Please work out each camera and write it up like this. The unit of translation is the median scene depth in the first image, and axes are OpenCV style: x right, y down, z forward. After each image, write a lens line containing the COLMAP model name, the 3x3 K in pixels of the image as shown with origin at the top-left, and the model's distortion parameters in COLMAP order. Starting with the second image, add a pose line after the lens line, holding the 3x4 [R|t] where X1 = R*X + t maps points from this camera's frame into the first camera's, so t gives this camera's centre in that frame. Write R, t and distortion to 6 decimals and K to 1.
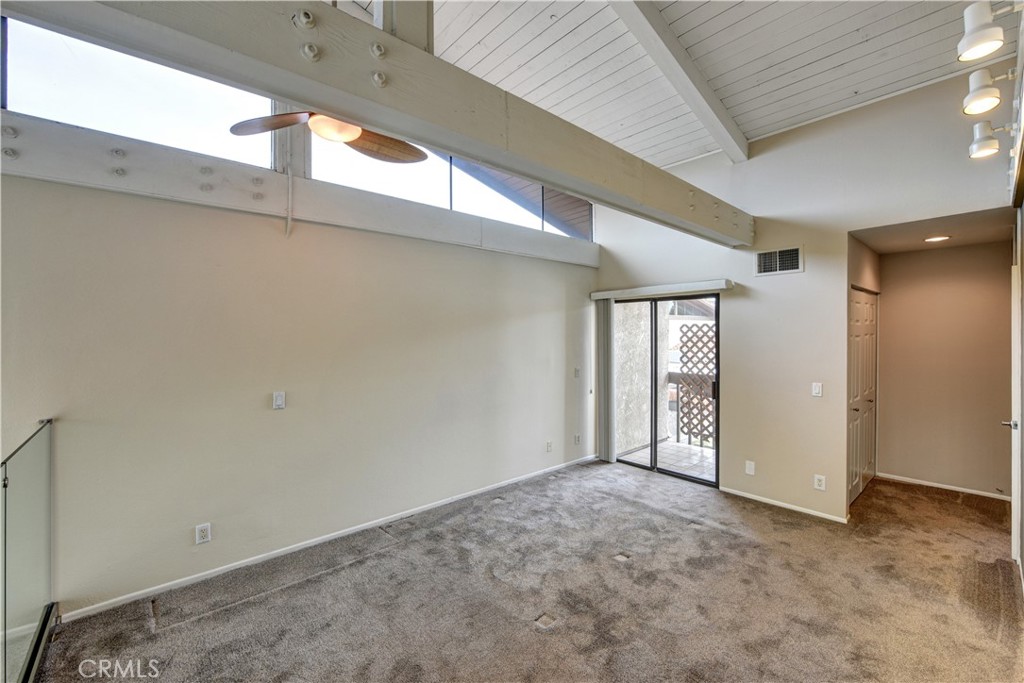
lens RADIAL K [[416.0, 0, 511.8], [0, 416.0, 338.9], [0, 0, 1]] dist [0.001219, -0.000140]
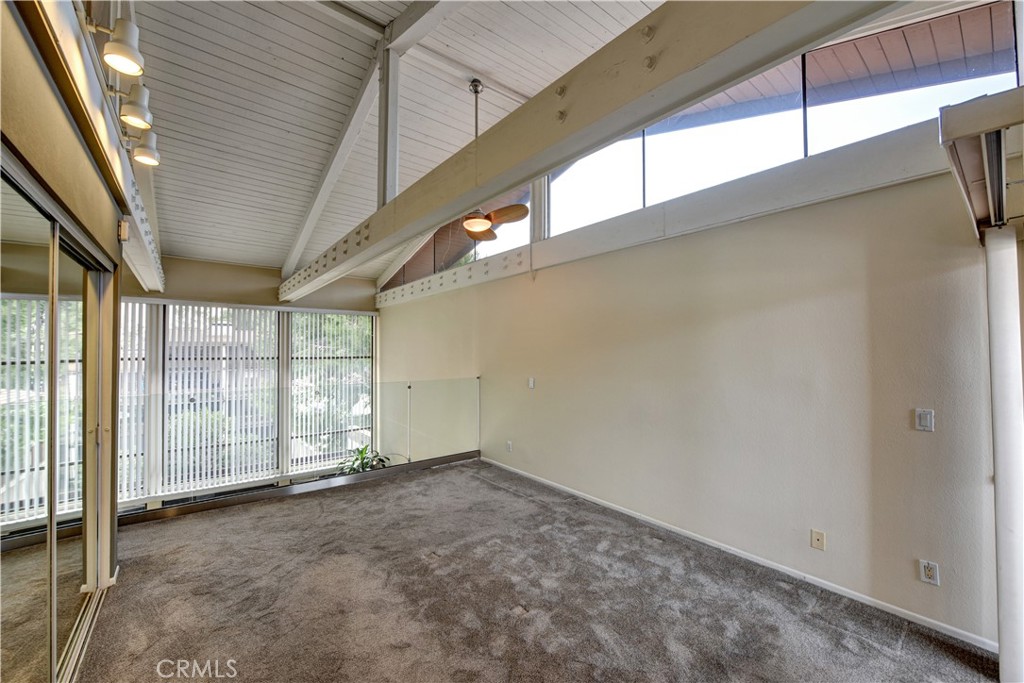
lens RADIAL K [[416.0, 0, 508.9], [0, 416.0, 337.4], [0, 0, 1]] dist [0.001219, -0.000140]
pose [[-0.050325, -0.022321, -0.998483, 0.778067], [-0.002985, 0.999749, -0.022199, 0.004194], [0.998728, 0.001863, -0.050379, 0.720831]]
